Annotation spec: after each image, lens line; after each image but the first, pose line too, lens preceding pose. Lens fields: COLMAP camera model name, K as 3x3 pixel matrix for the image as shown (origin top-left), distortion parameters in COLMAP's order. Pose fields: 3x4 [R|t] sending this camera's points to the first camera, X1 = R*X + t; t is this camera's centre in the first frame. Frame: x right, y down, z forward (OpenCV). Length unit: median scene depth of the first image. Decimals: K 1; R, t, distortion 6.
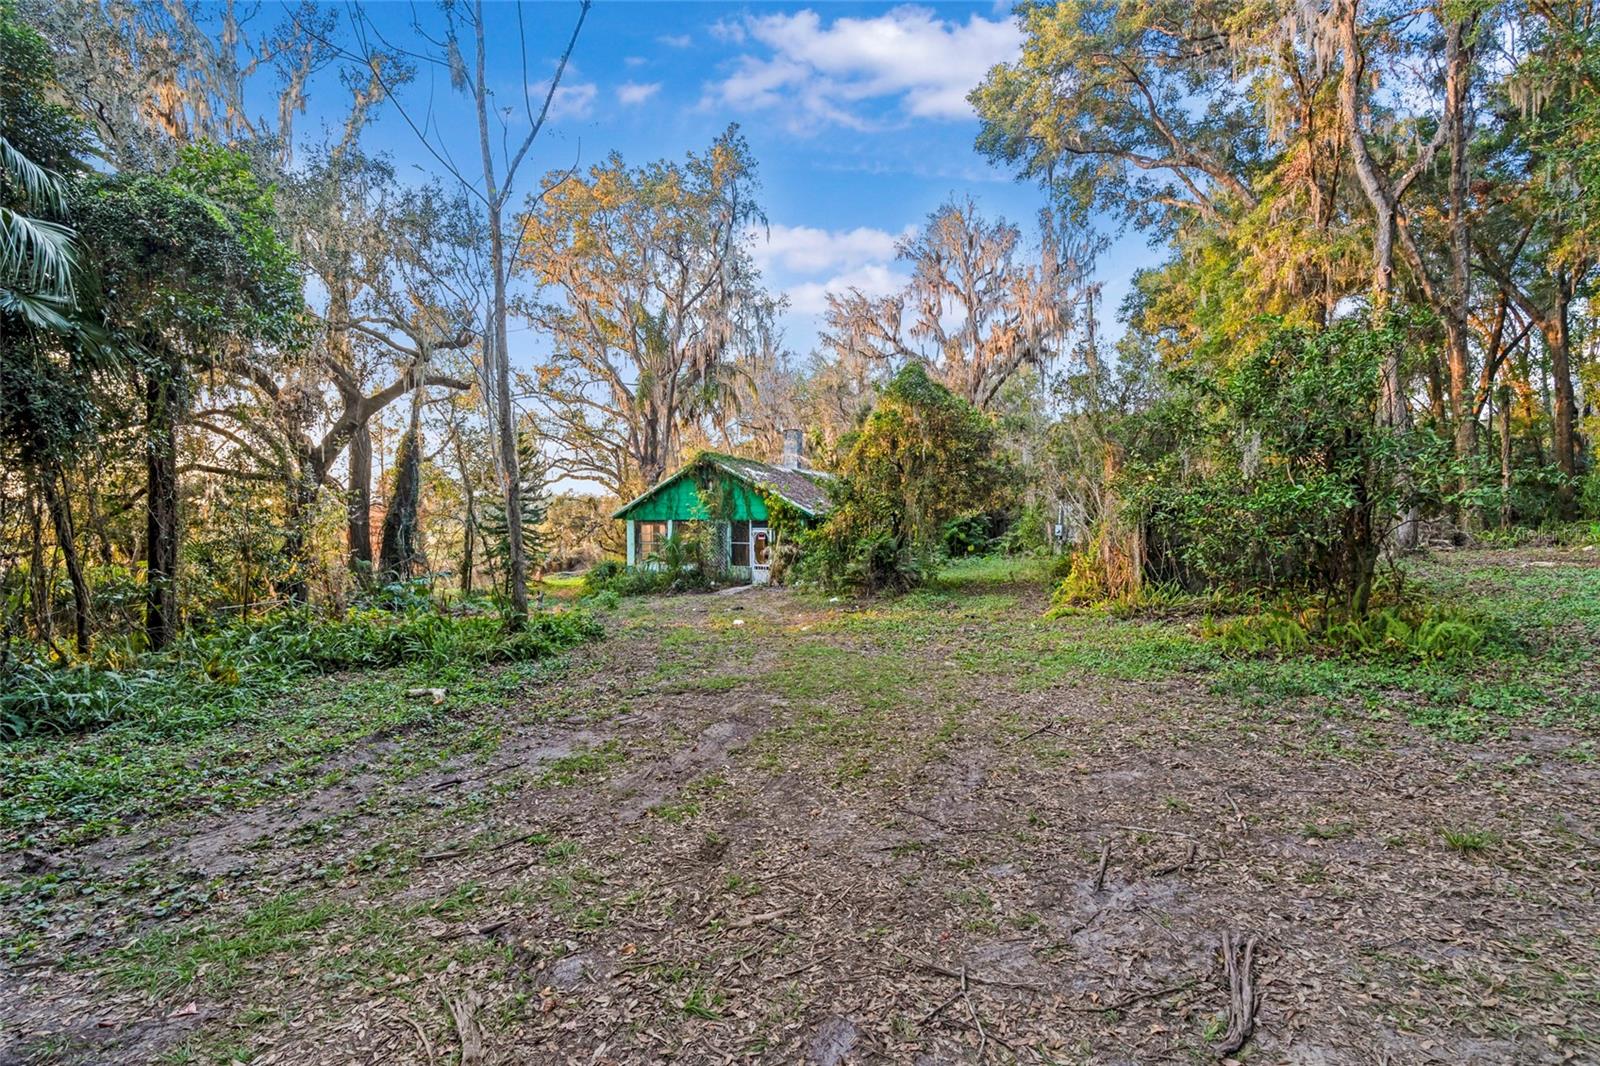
lens RADIAL K [[730.8, 0, 801.0], [0, 730.8, 537.1], [0, 0, 1]] dist [-0.011536, 0.000887]
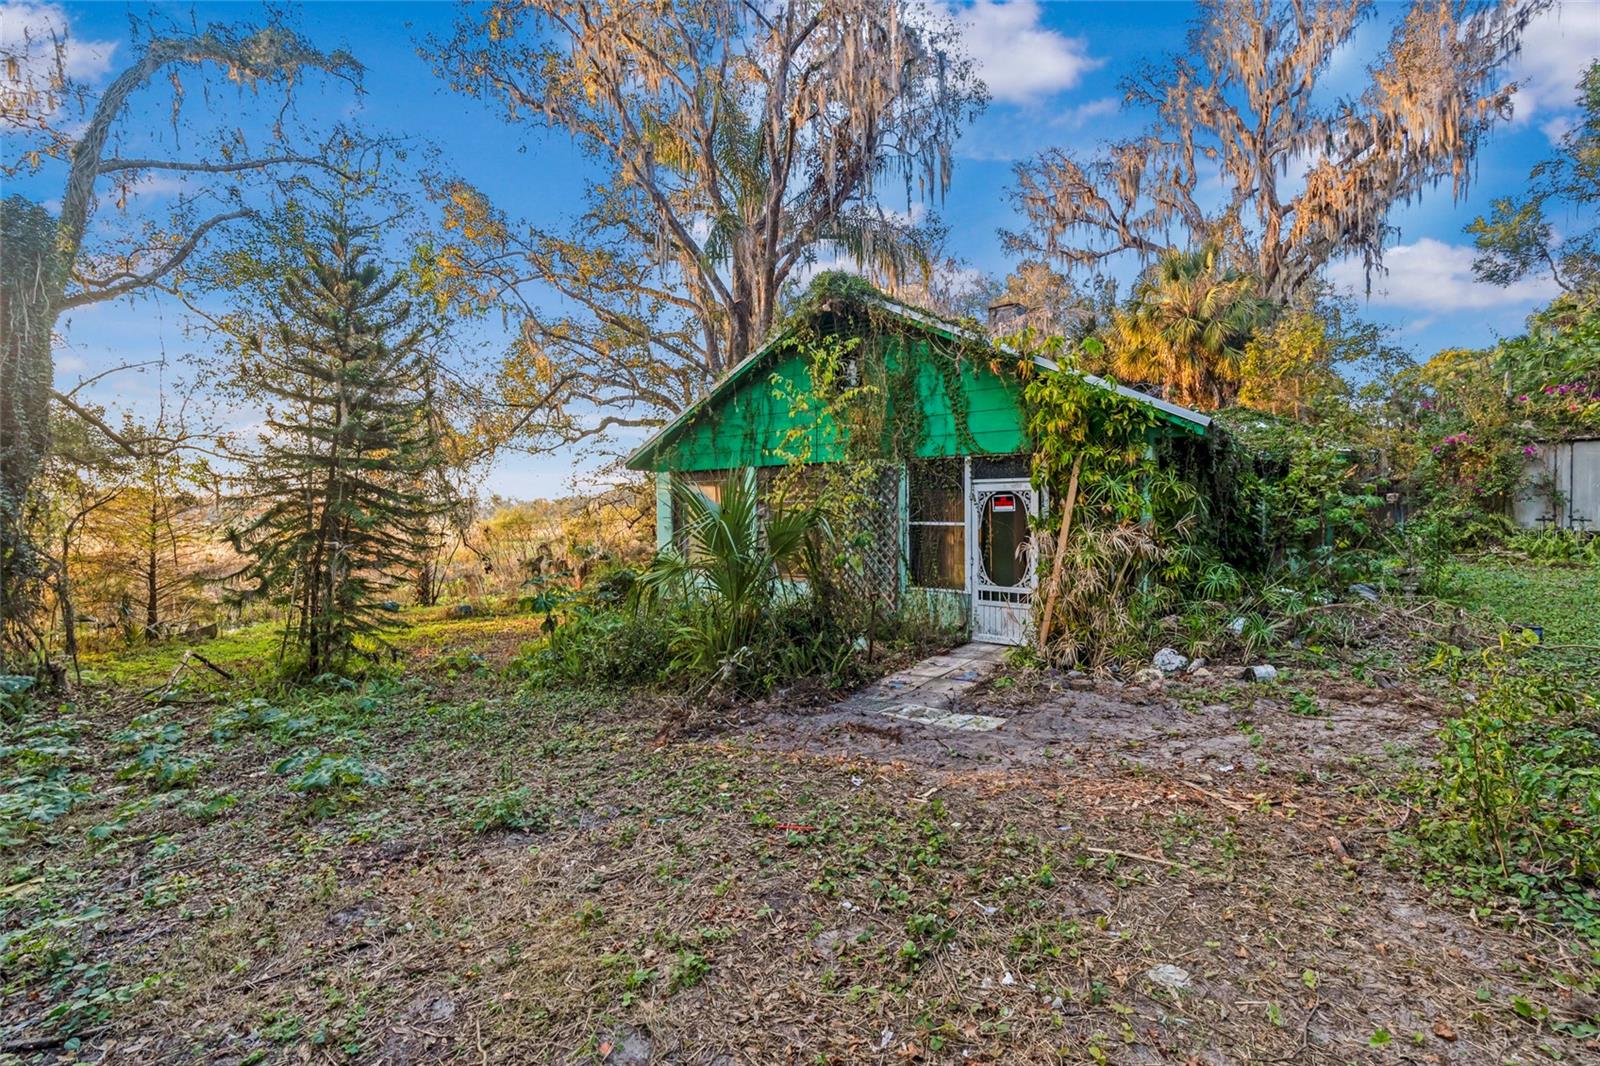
lens RADIAL K [[730.8, 0, 800.2], [0, 730.8, 534.1], [0, 0, 1]] dist [-0.011536, 0.000887]
pose [[0.984244, 0.004462, -0.176757, -0.085480], [-0.003475, 0.999977, 0.005897, 0.011186], [0.176779, -0.005190, 0.984237, 0.644201]]
